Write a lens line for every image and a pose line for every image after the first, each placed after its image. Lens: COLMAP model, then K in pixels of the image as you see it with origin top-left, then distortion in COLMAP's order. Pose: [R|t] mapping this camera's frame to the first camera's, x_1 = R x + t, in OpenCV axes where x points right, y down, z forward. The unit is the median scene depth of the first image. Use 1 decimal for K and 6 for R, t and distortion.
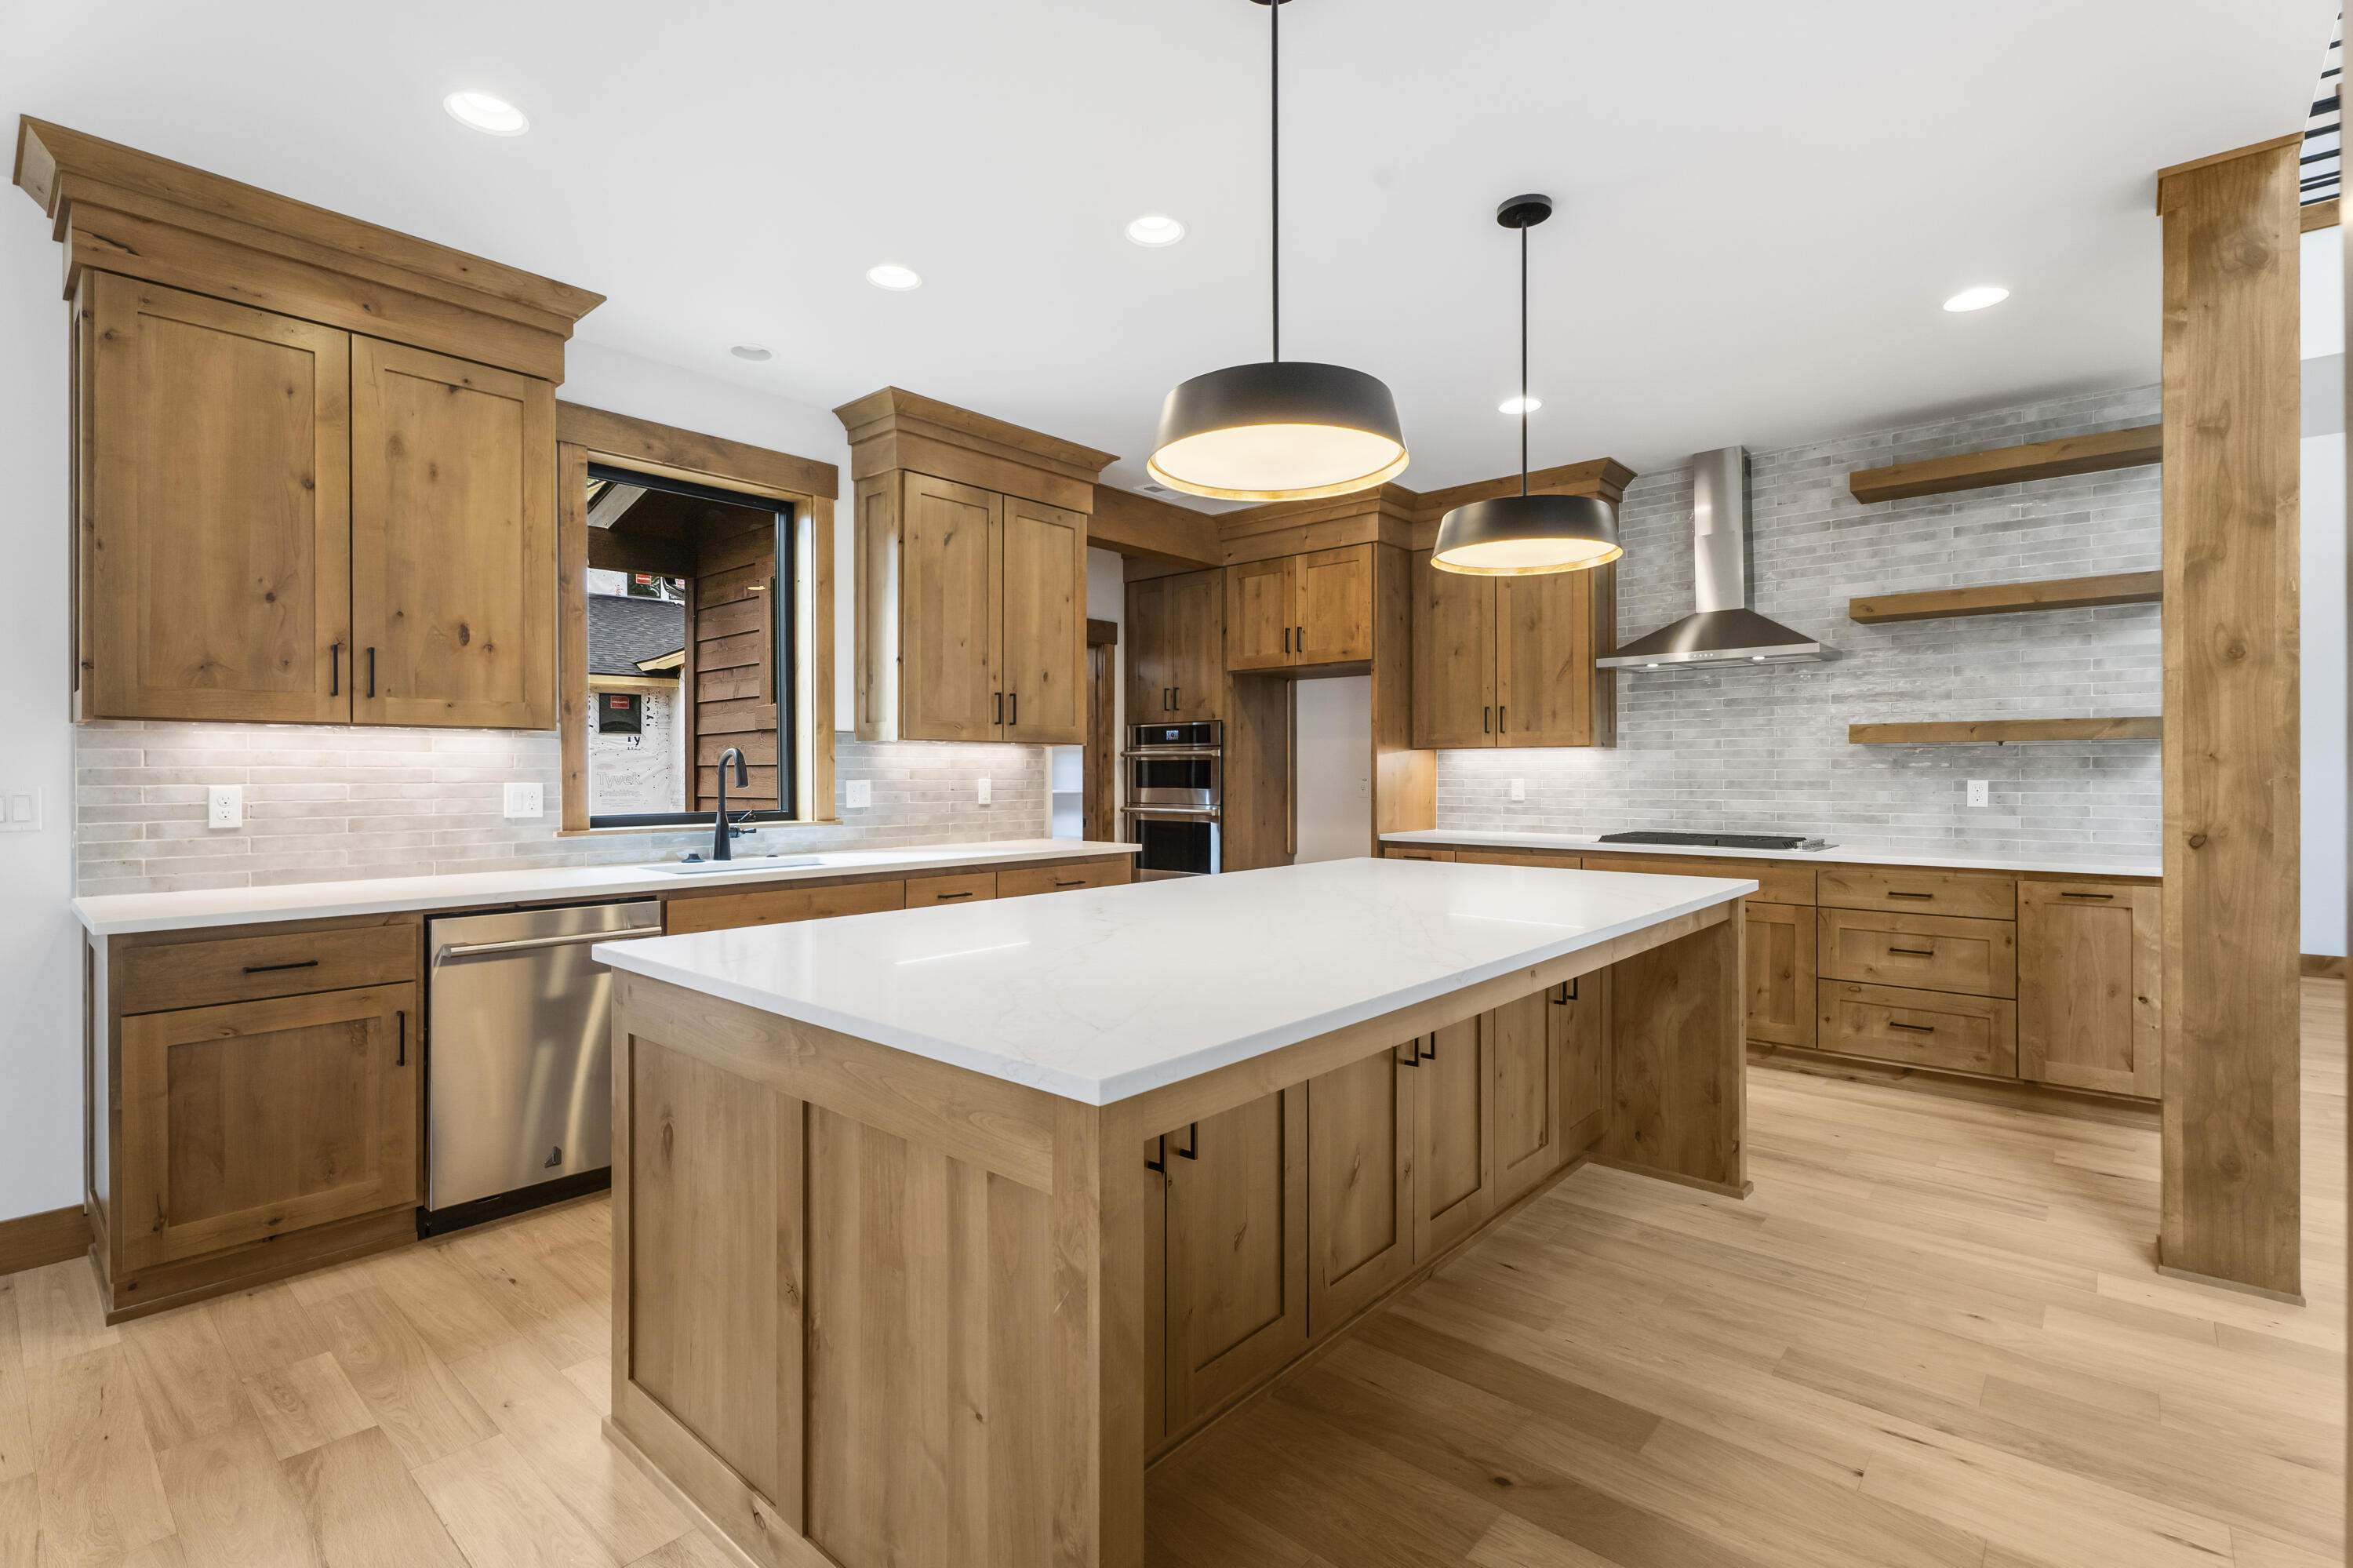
lens RADIAL K [[1079.7, 0, 1160.1], [0, 1079.7, 776.4], [0, 0, 1]] dist [0.007695, -0.003358]
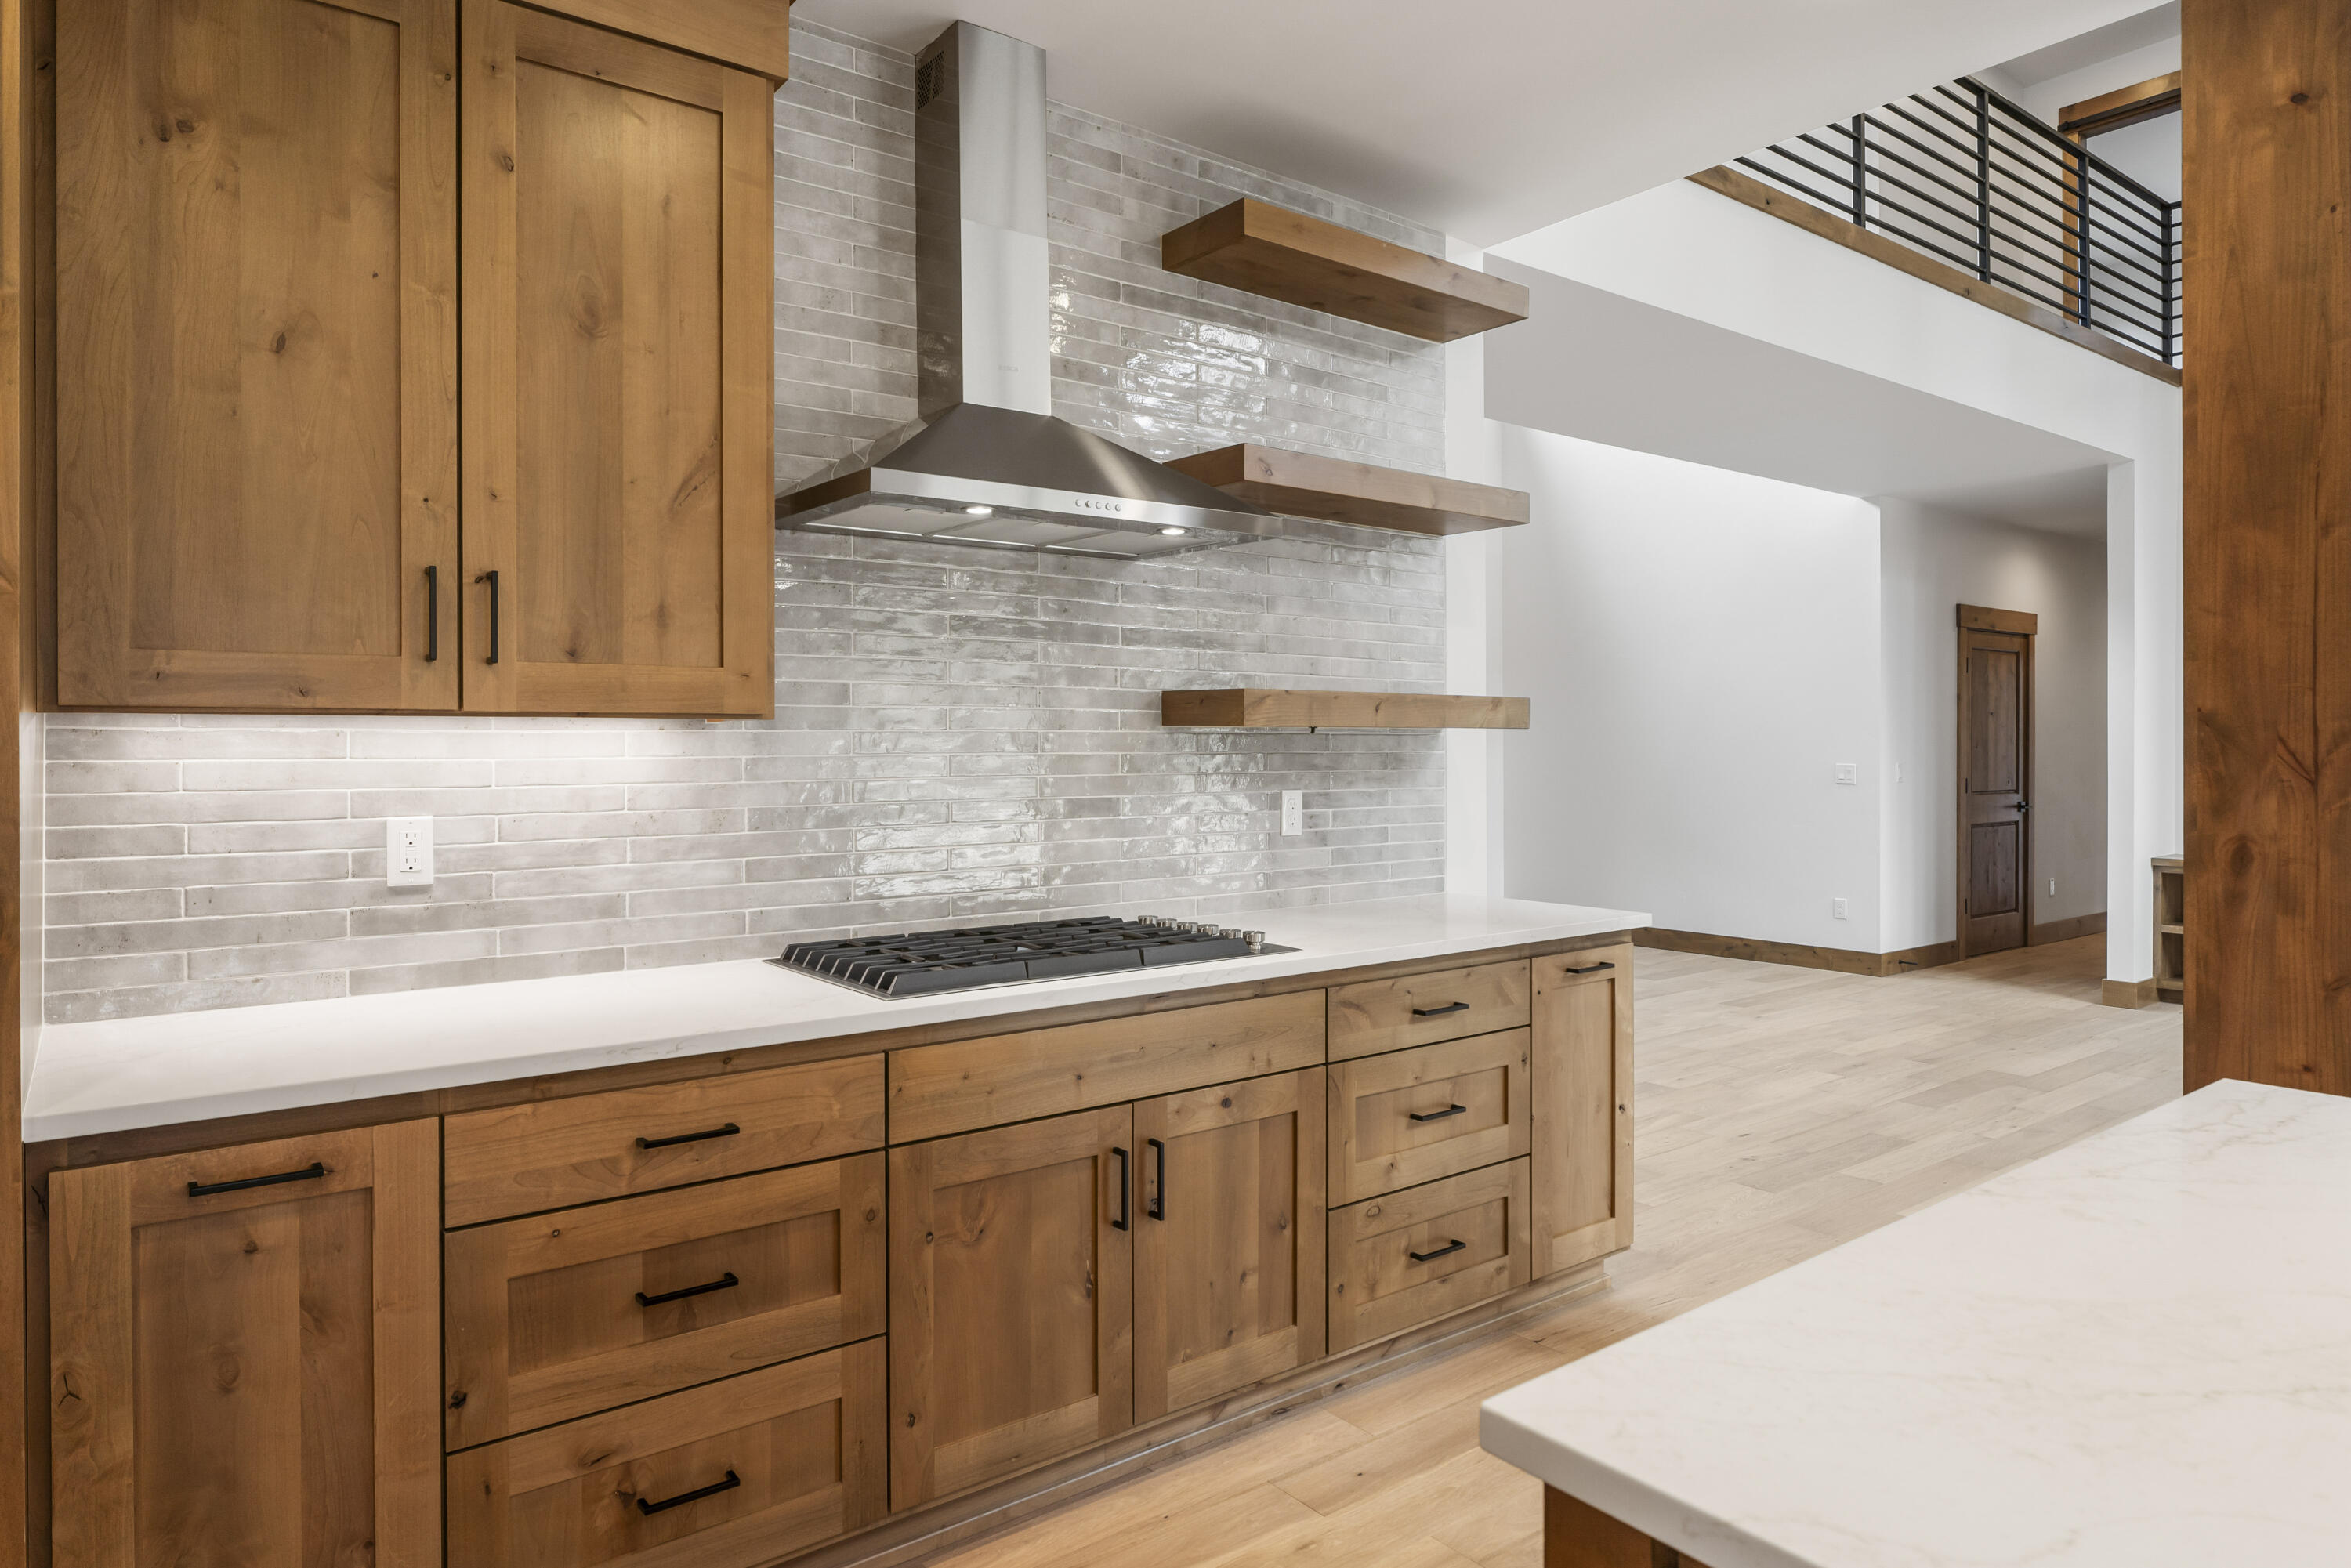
lens RADIAL K [[1405.9, 0, 1134.9], [0, 1405.9, 752.1], [0, 0, 1]] dist [-0.019396, 0.005371]
pose [[0.191140, -0.003752, 0.981556, -0.025020], [0.004782, 0.999984, 0.002891, -0.021522], [-0.981551, 0.004141, 0.191155, 0.976240]]
